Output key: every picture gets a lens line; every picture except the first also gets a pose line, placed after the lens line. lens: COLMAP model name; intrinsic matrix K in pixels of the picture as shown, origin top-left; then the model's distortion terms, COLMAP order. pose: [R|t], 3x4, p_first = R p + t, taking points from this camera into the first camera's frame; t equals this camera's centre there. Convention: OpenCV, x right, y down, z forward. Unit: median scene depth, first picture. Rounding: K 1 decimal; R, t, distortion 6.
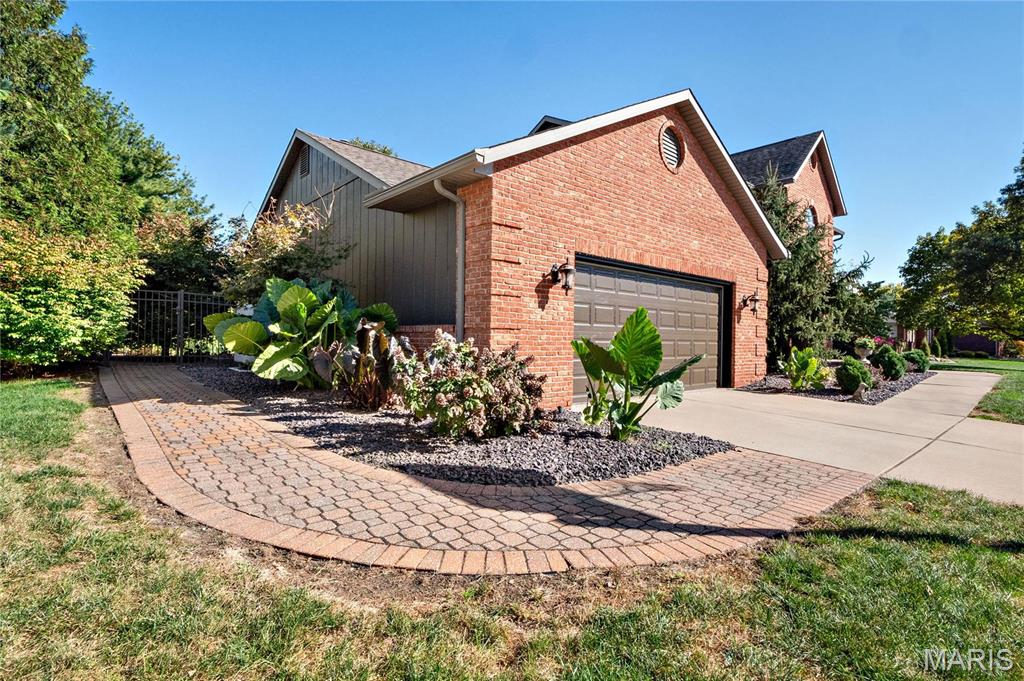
lens RADIAL K [[463.9, 0, 512.0], [0, 463.9, 340.5], [0, 0, 1]] dist [-0.000522, -0.005163]
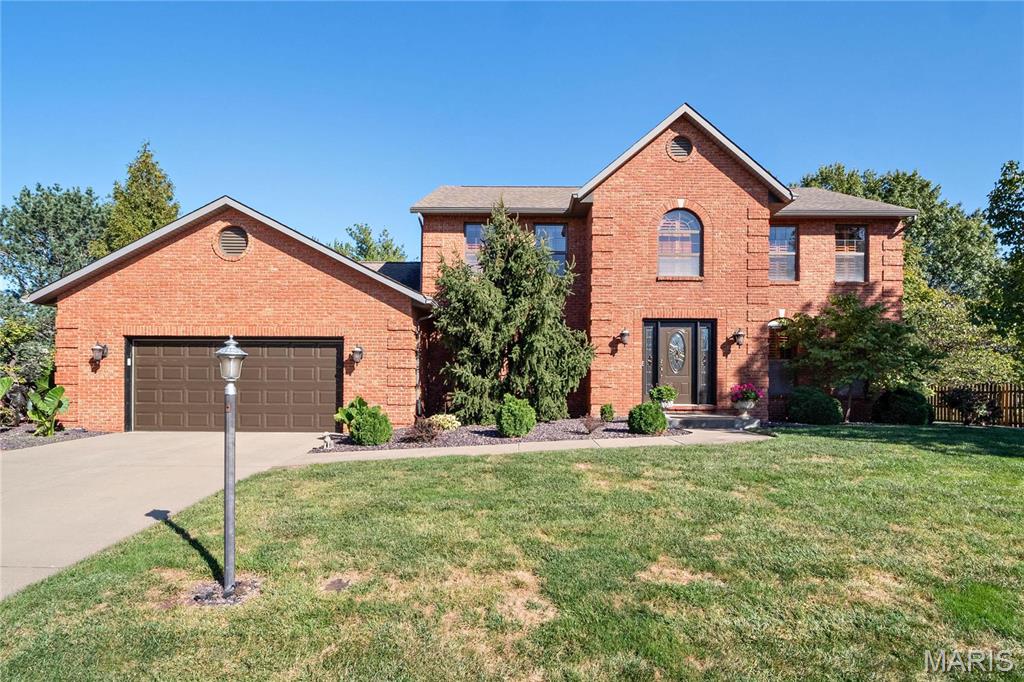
lens RADIAL K [[516.5, 0, 509.9], [0, 516.5, 384.2], [0, 0, 1]] dist [-0.003279, -0.001544]
pose [[0.770381, -0.005360, -0.637561, 2.265483], [0.001679, 0.999978, -0.006378, -0.008478], [0.637582, 0.003843, 0.770373, 0.469589]]
